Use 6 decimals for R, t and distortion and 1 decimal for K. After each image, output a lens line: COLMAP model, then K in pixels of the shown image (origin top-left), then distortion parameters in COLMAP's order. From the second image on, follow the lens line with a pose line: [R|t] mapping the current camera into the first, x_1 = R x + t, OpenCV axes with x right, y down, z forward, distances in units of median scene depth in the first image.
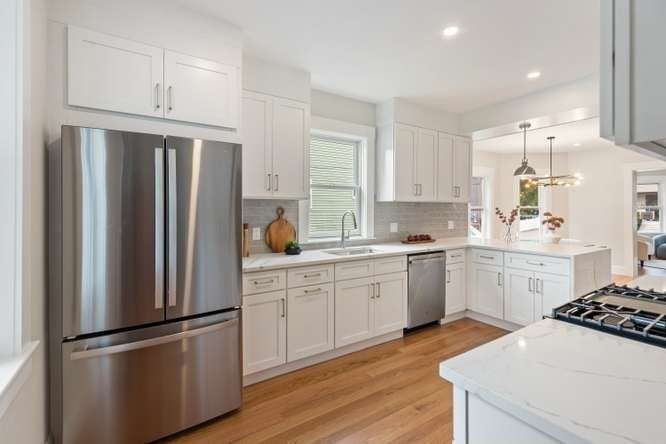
lens RADIAL K [[304.5, 0, 336.3], [0, 304.5, 212.8], [0, 0, 1]] dist [-0.000802, -0.000308]
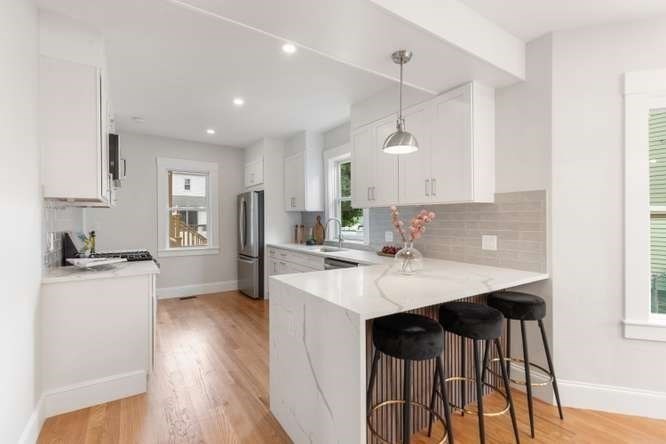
lens RADIAL K [[303.3, 0, 330.7], [0, 303.3, 223.6], [0, 0, 1]] dist [0.005711, 0.000376]
pose [[0.003812, 0.010666, -0.999936, 1.157869], [-0.007062, 0.999918, 0.010638, 0.001475], [0.999968, 0.007021, 0.003887, 0.884604]]
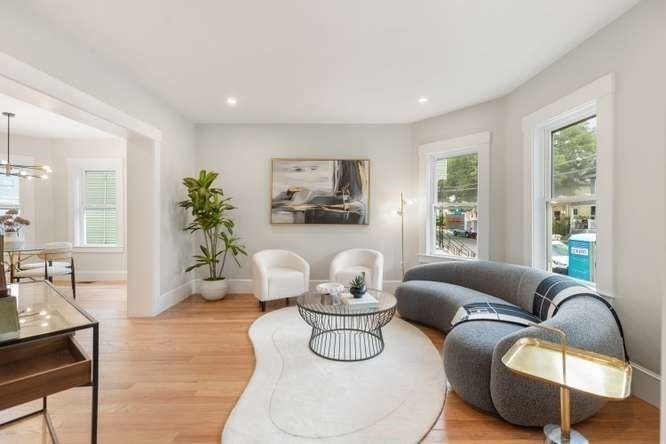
lens RADIAL K [[299.5, 0, 331.7], [0, 299.5, 219.4], [0, 0, 1]] dist [0.001264, -0.000006]
pose [[0.835245, 0.010206, -0.549783, 2.712990], [-0.011532, 0.999933, 0.001043, 0.020815], [0.549757, 0.005469, 0.835307, 1.207881]]
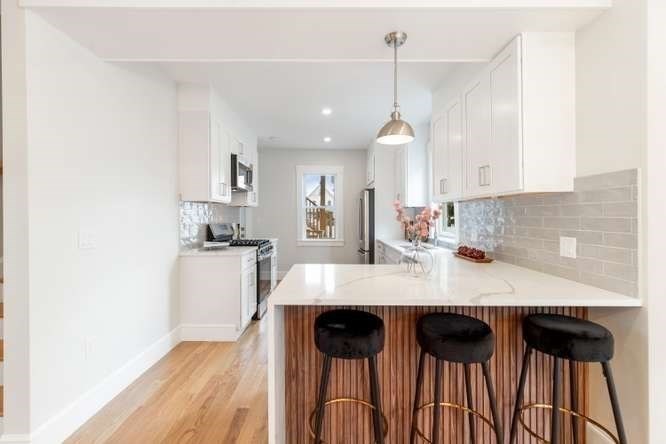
lens RADIAL K [[299.5, 0, 331.7], [0, 299.5, 219.4], [0, 0, 1]] dist [0.001264, -0.000006]
pose [[-0.546131, 0.006919, -0.837671, 1.090816], [-0.007268, 0.999889, 0.012998, 0.000846], [0.837668, 0.013187, -0.546020, 1.190070]]
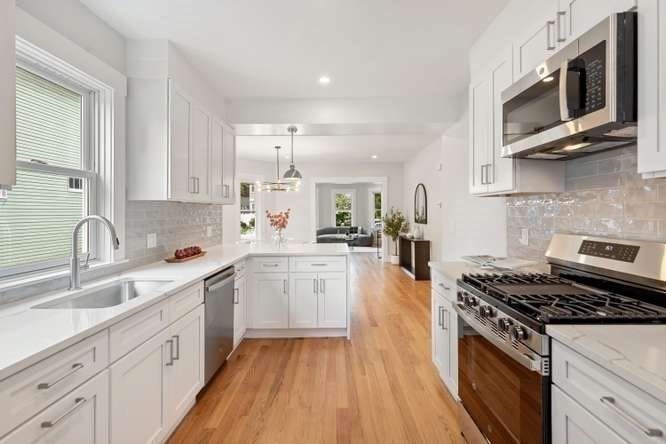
lens RADIAL K [[304.5, 0, 336.3], [0, 304.5, 212.8], [0, 0, 1]] dist [-0.000802, -0.000308]
pose [[0.547249, -0.005367, 0.836952, -0.152217], [0.014818, 0.999885, -0.003277, -0.003395], [-0.836838, 0.014195, 0.547266, 0.329591]]
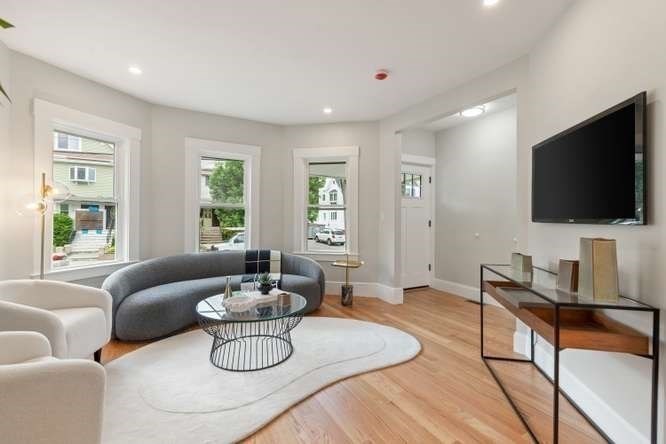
lens RADIAL K [[301.6, 0, 335.1], [0, 301.6, 215.3], [0, 0, 1]] dist [0.001886, 0.000233]
pose [[0.060705, 0.014609, 0.998049, 1.621445], [0.003388, 0.999884, -0.014842, 0.024936], [-0.998150, 0.004282, 0.060649, 1.634358]]
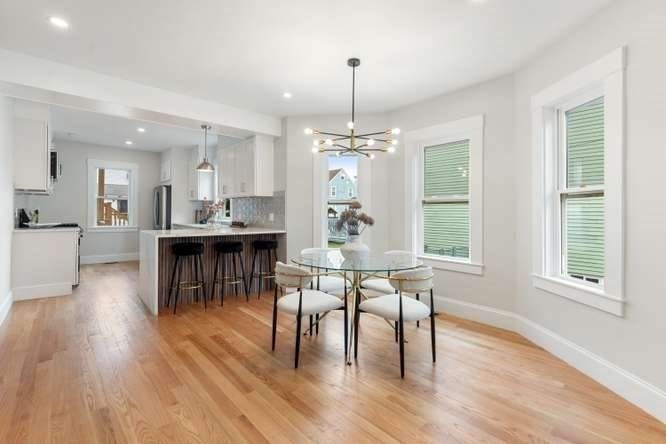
lens RADIAL K [[304.5, 0, 336.3], [0, 304.5, 212.8], [0, 0, 1]] dist [-0.000802, -0.000308]
pose [[0.146275, -0.001423, -0.989243, 1.825151], [-0.019086, 0.999809, -0.004261, 0.030931], [0.989060, 0.019504, 0.146220, 1.331017]]
